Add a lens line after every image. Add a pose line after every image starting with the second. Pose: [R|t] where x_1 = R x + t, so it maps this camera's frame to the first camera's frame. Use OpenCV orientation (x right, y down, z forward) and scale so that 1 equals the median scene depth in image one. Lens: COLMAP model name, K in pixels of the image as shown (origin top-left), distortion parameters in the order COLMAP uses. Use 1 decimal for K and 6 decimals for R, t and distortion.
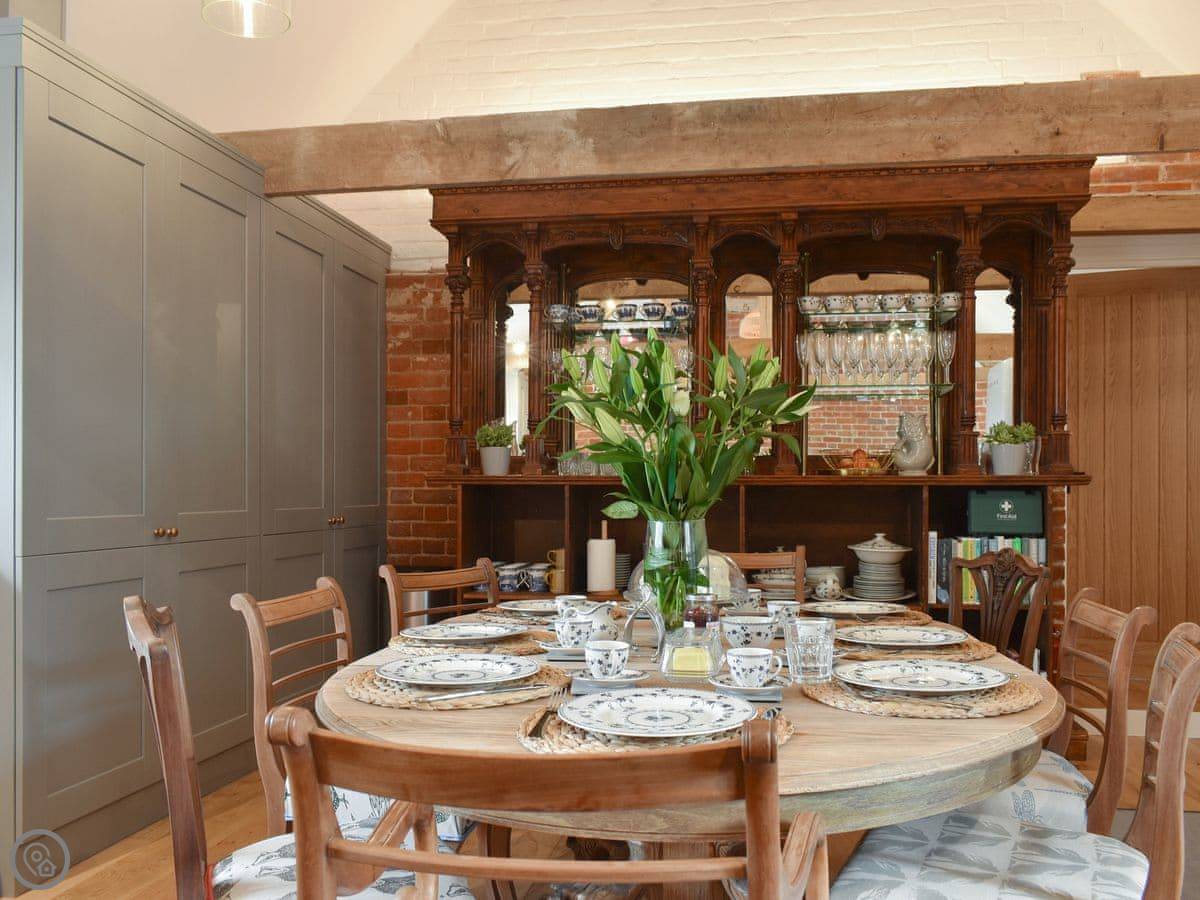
lens RADIAL K [[1085.3, 0, 599.0], [0, 1085.3, 489.6], [0, 0, 1]] dist [-0.012676, 0.006599]
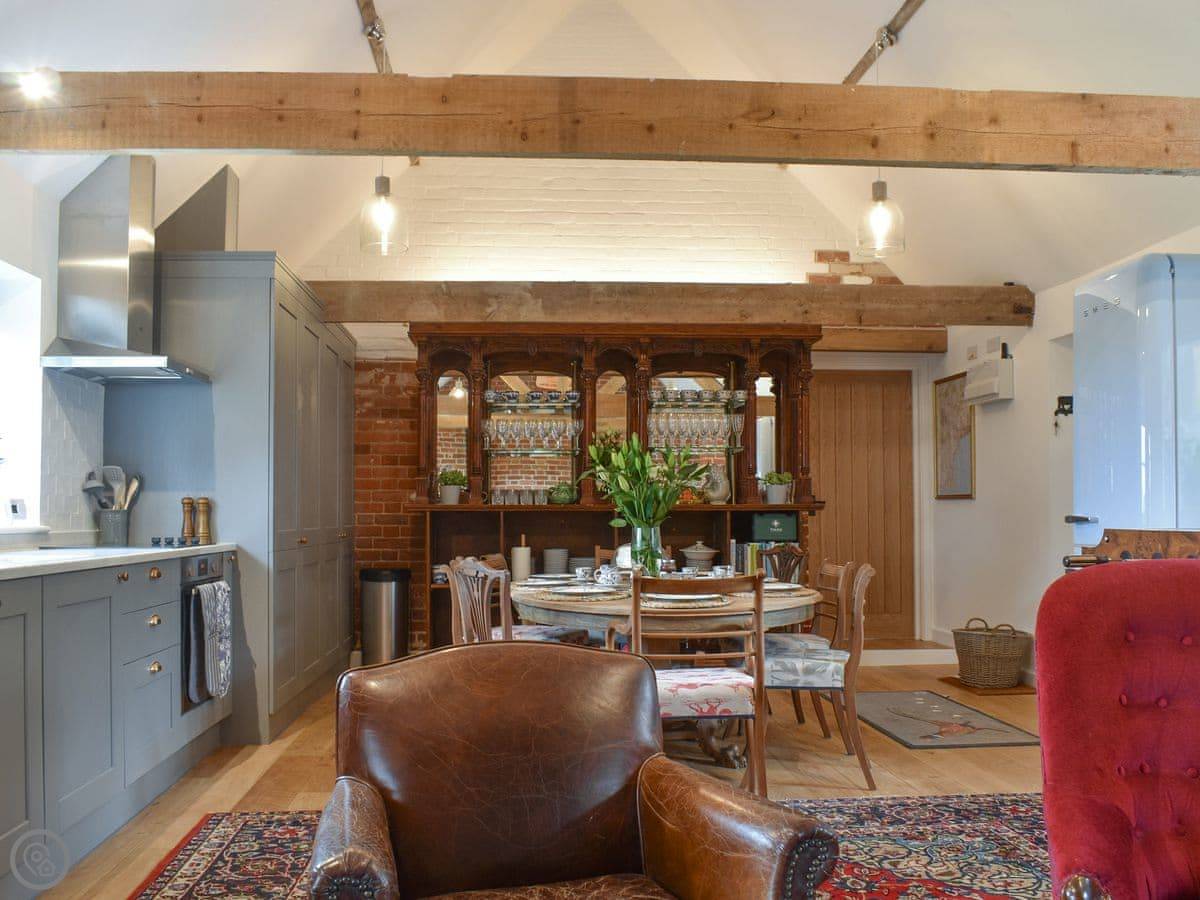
lens RADIAL K [[1085.3, 0, 599.0], [0, 1085.3, 489.6], [0, 0, 1]] dist [-0.012676, 0.006599]
pose [[0.973302, 0.001642, 0.229521, -0.250401], [0.003886, 0.999713, -0.023631, 0.002195], [-0.229494, 0.023892, 0.973017, -0.513982]]
